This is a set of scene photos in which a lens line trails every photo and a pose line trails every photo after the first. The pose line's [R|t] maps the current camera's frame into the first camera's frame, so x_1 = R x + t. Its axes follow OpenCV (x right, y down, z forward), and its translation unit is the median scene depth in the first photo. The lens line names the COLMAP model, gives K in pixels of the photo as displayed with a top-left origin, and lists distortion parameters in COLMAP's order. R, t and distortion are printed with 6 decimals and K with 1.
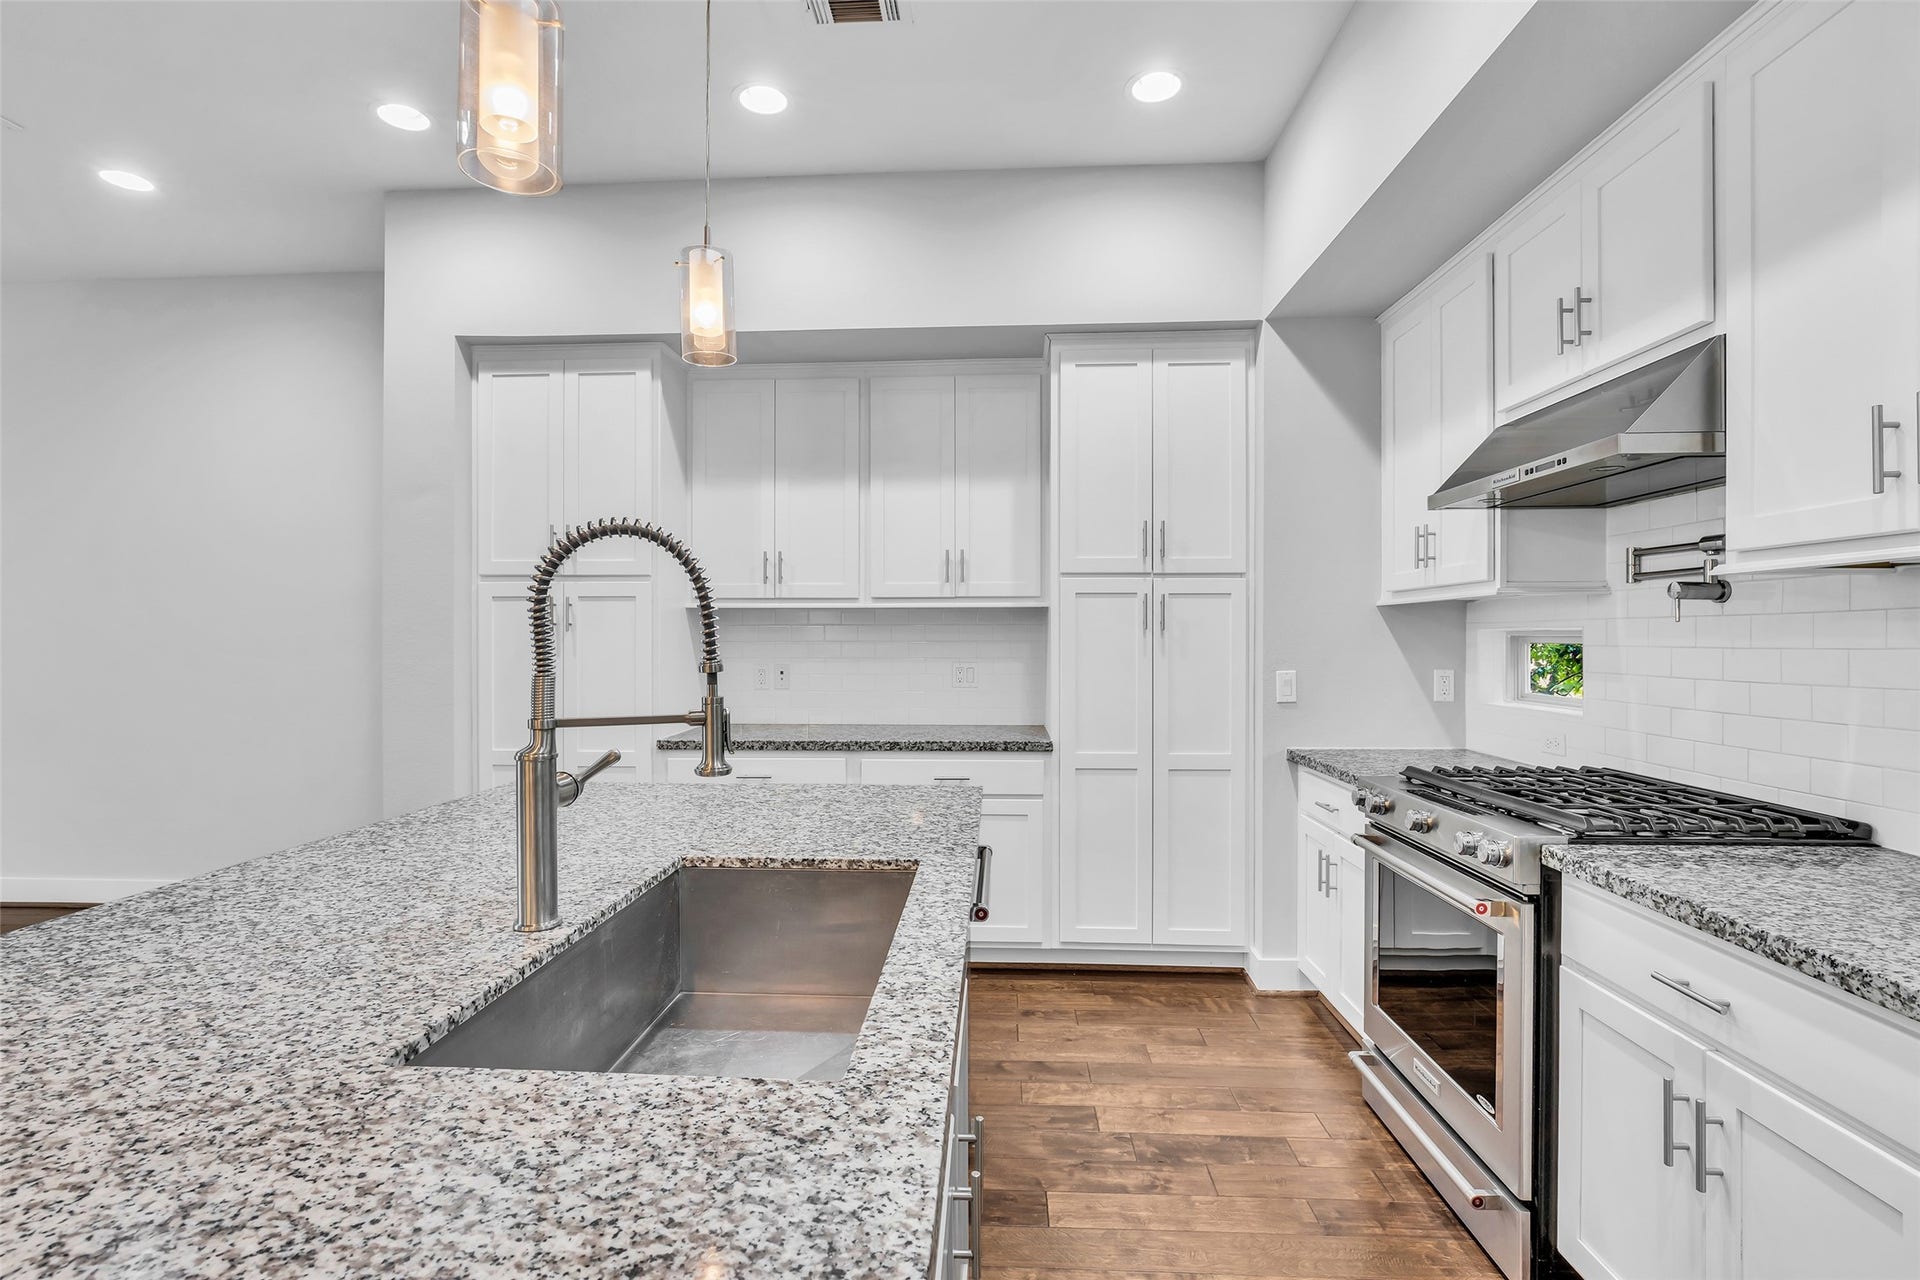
lens RADIAL K [[875.8, 0, 958.4], [0, 875.8, 643.8], [0, 0, 1]] dist [-0.020385, 0.005776]
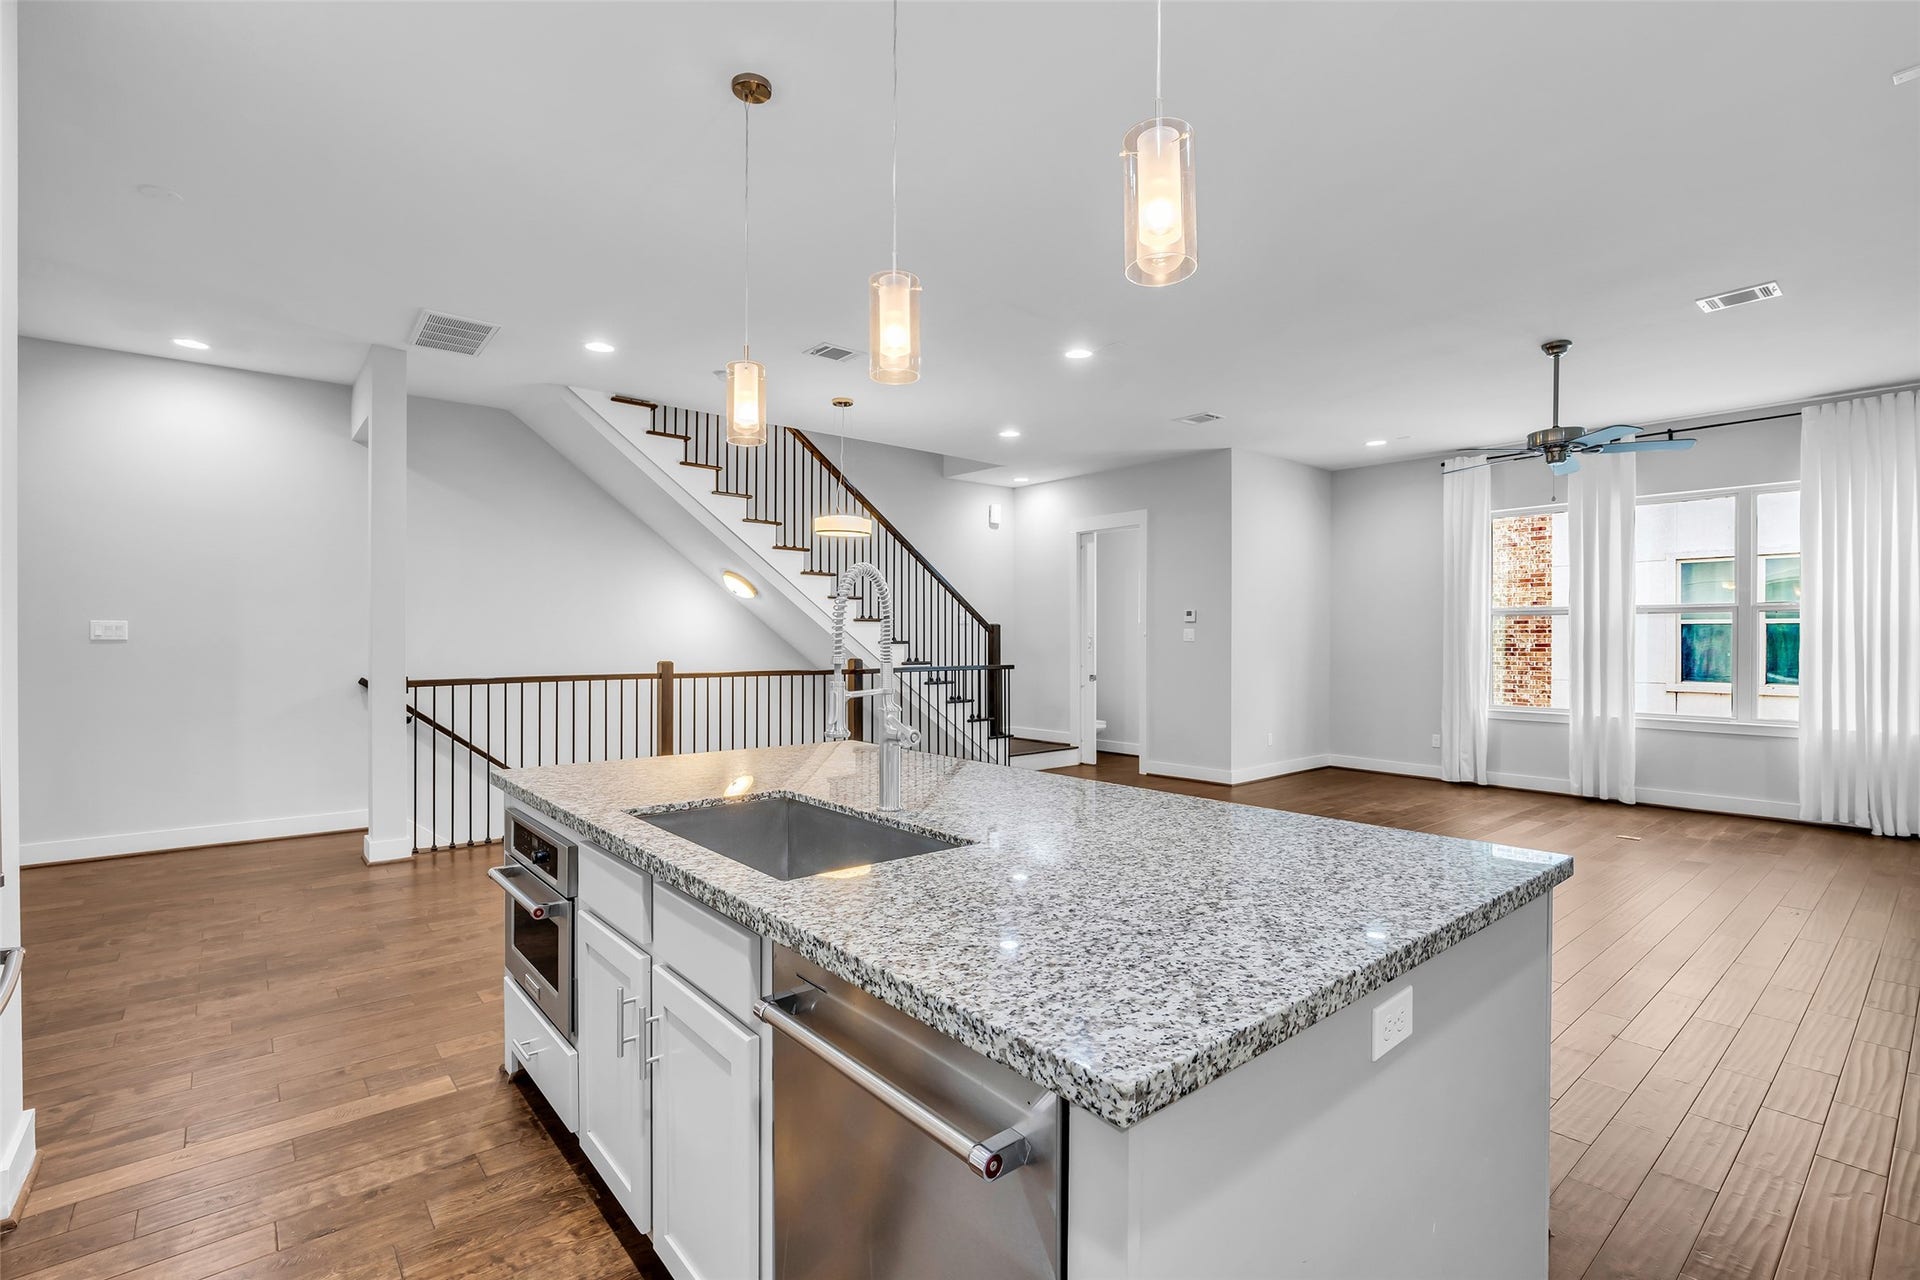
lens RADIAL K [[875.8, 0, 955.5], [0, 875.8, 645.0], [0, 0, 1]] dist [-0.020385, 0.005776]
pose [[-0.735955, 0.002242, -0.677027, 0.210803], [-0.004734, 0.999953, 0.008457, -0.004871], [0.677014, 0.009429, -0.735910, 0.852129]]
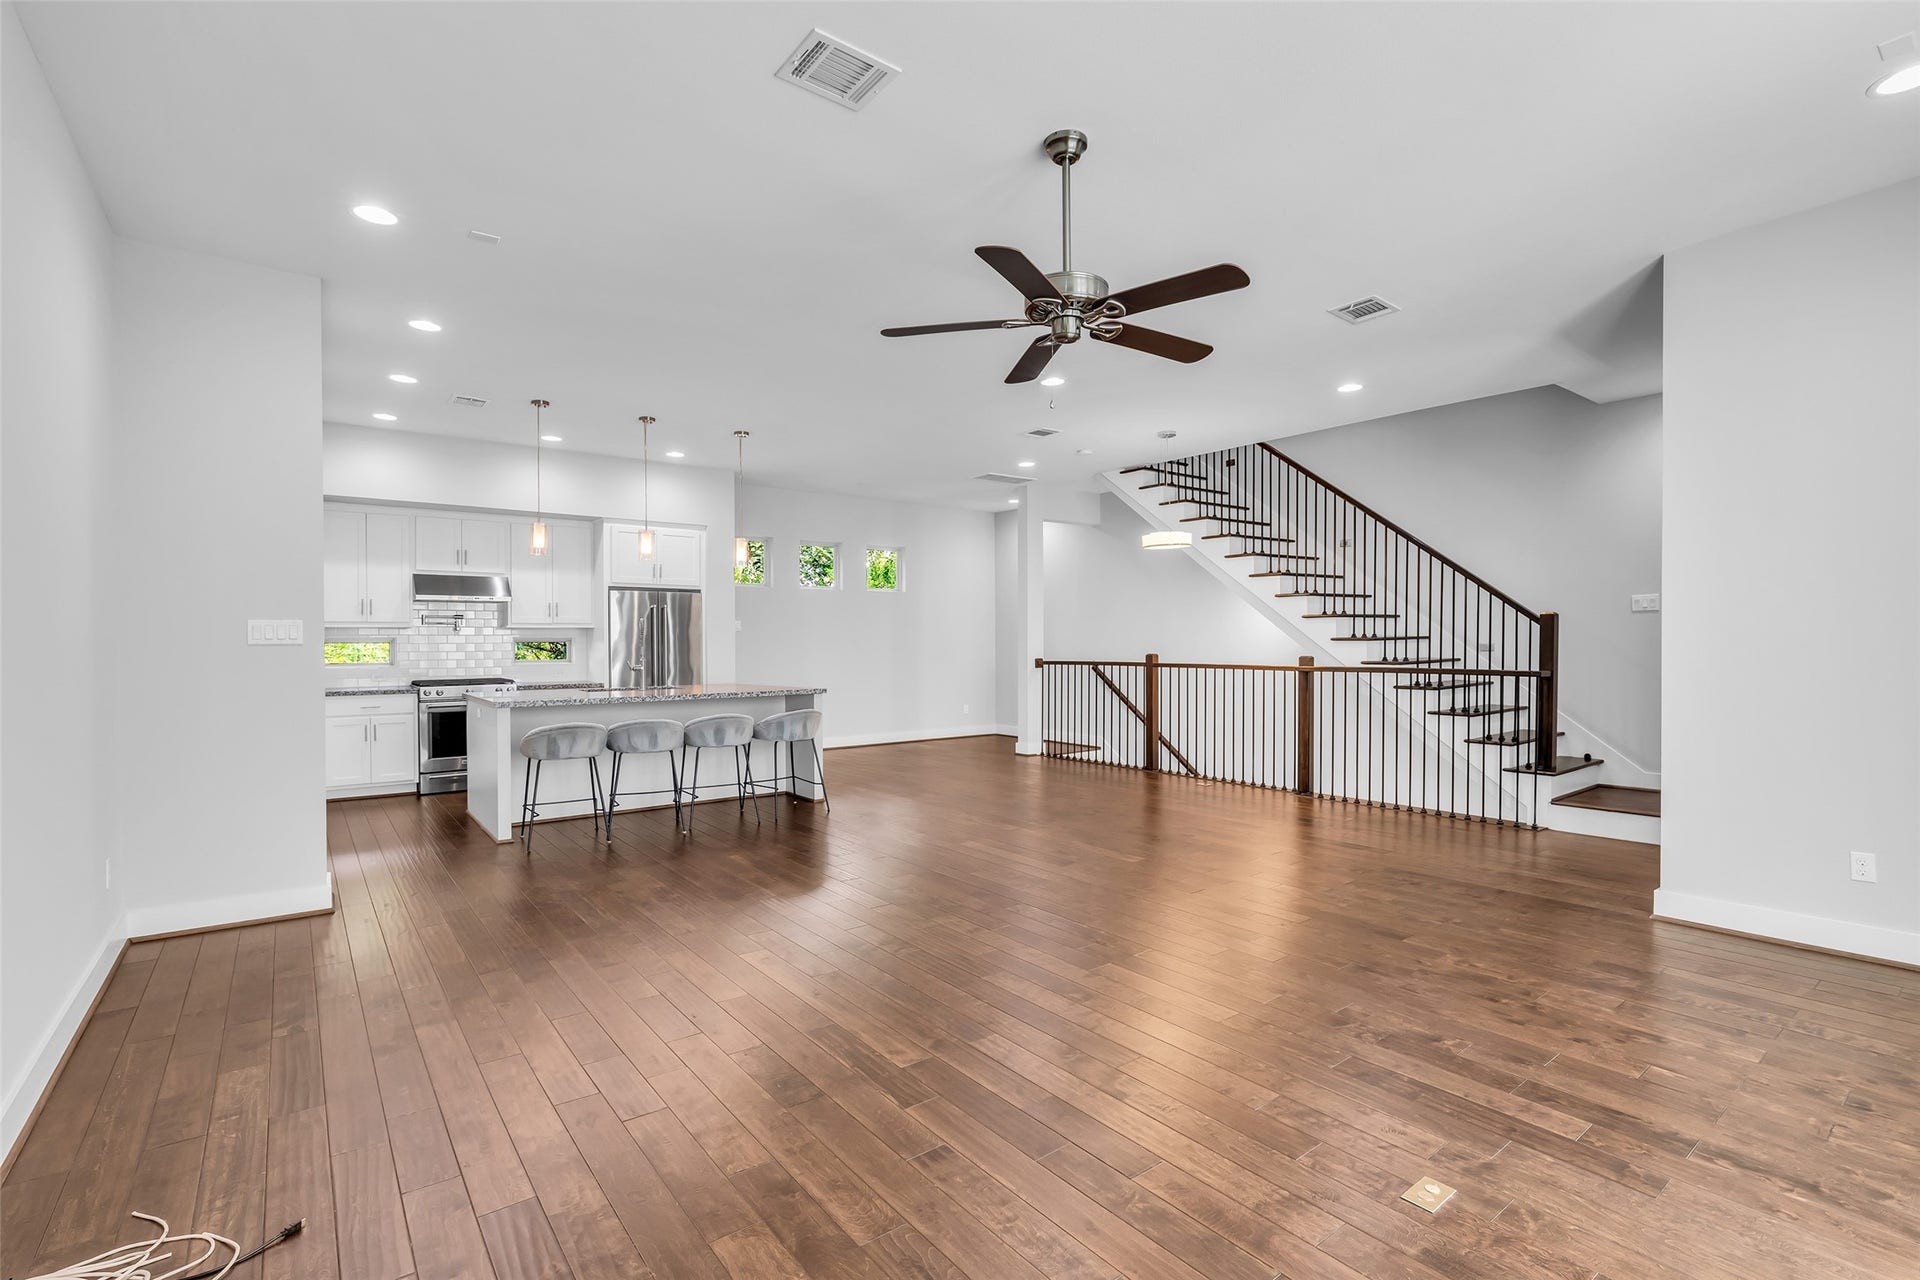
lens RADIAL K [[875.8, 0, 952.5], [0, 875.8, 647.0], [0, 0, 1]] dist [-0.020385, 0.005776]
pose [[-0.645837, -0.003694, 0.763466, -2.232146], [0.008000, 0.999901, 0.011606, -0.004434], [-0.763433, 0.013603, -0.645744, 1.137612]]
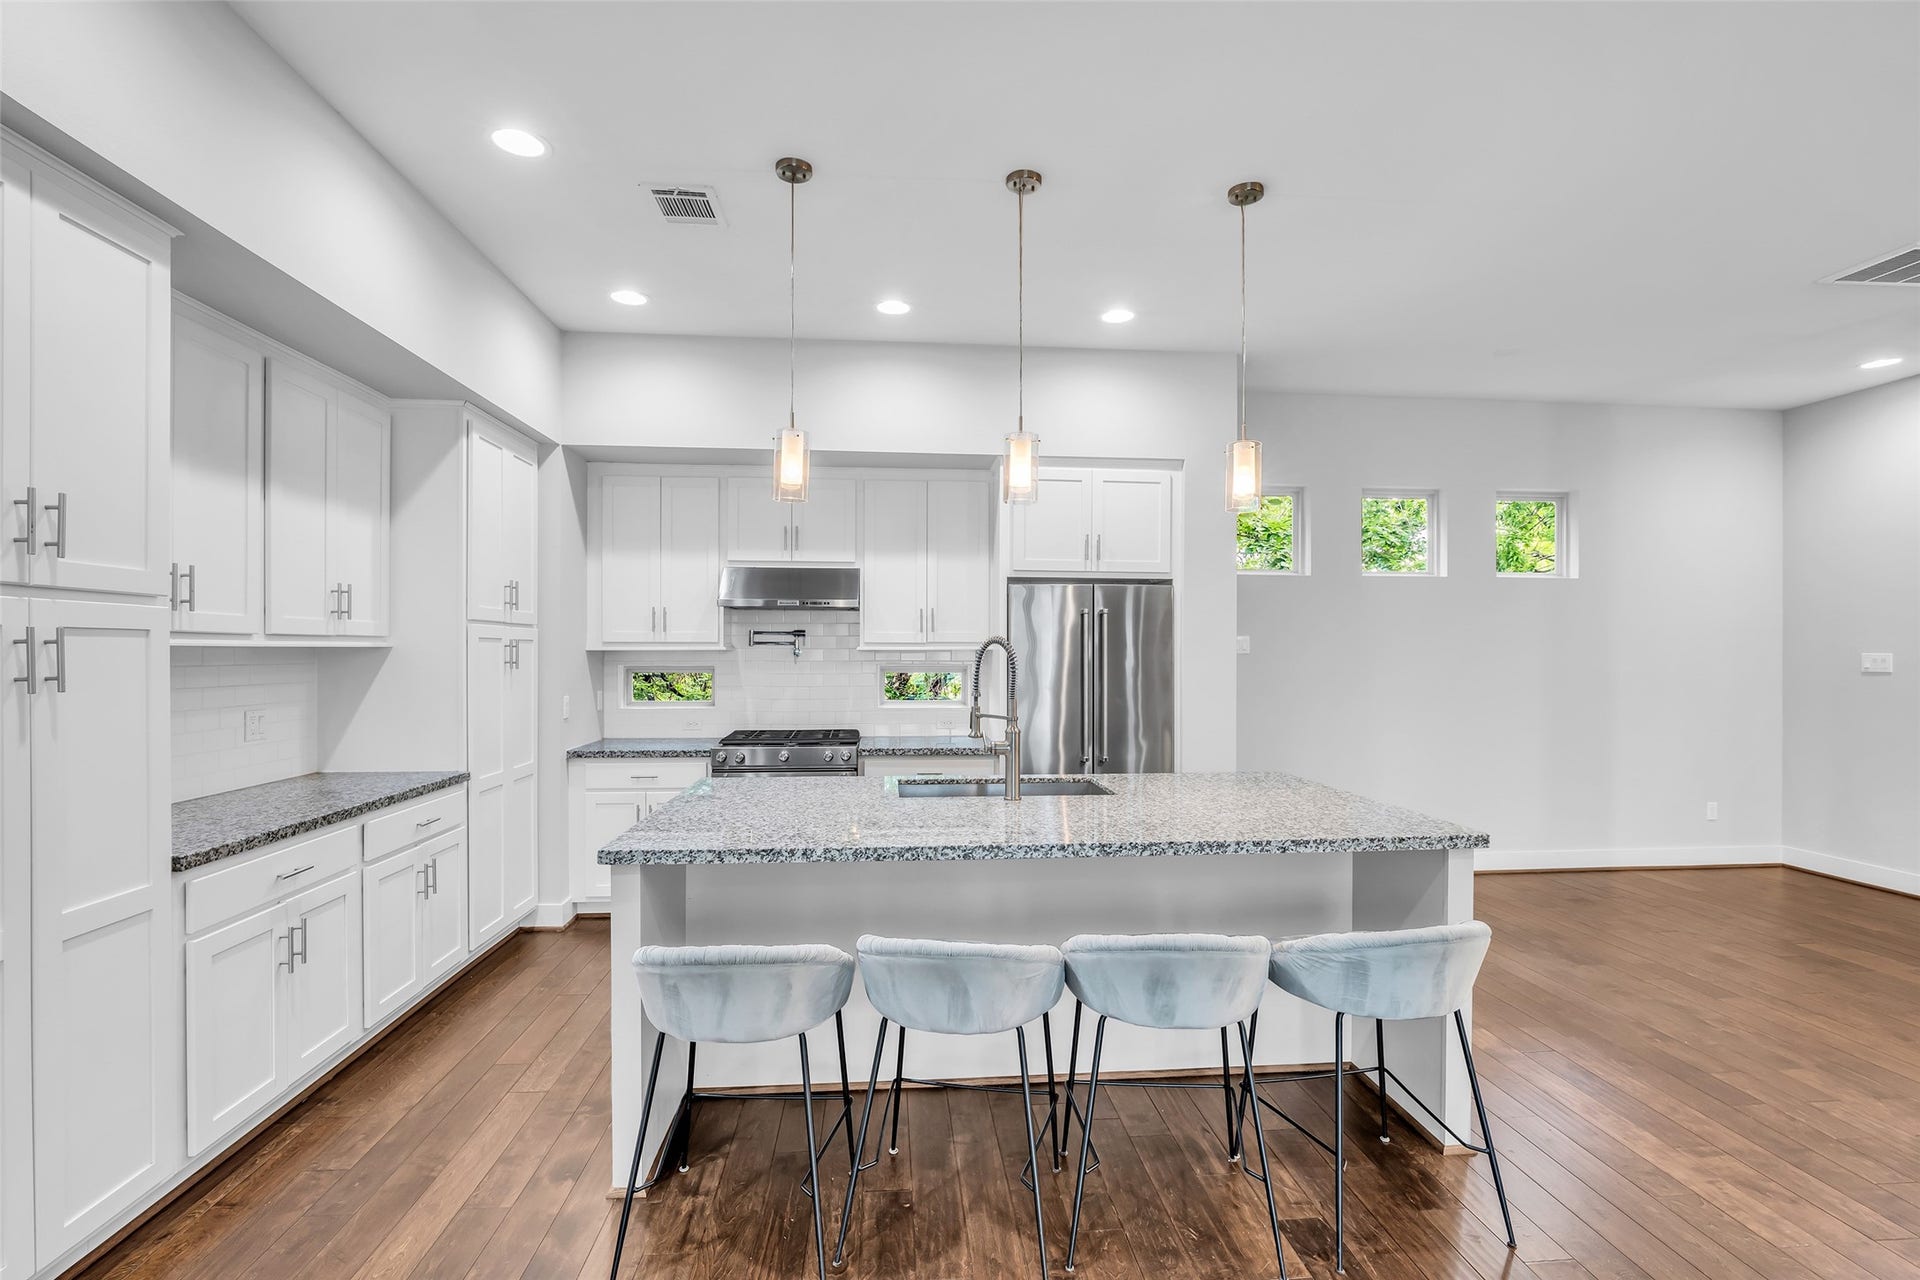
lens RADIAL K [[875.8, 0, 957.0], [0, 875.8, 655.9], [0, 0, 1]] dist [-0.020385, 0.005776]
pose [[-0.131333, -0.005530, 0.991323, -1.076413], [0.003267, 0.999977, 0.006012, -0.038999], [-0.991333, 0.004029, -0.131312, 0.539091]]
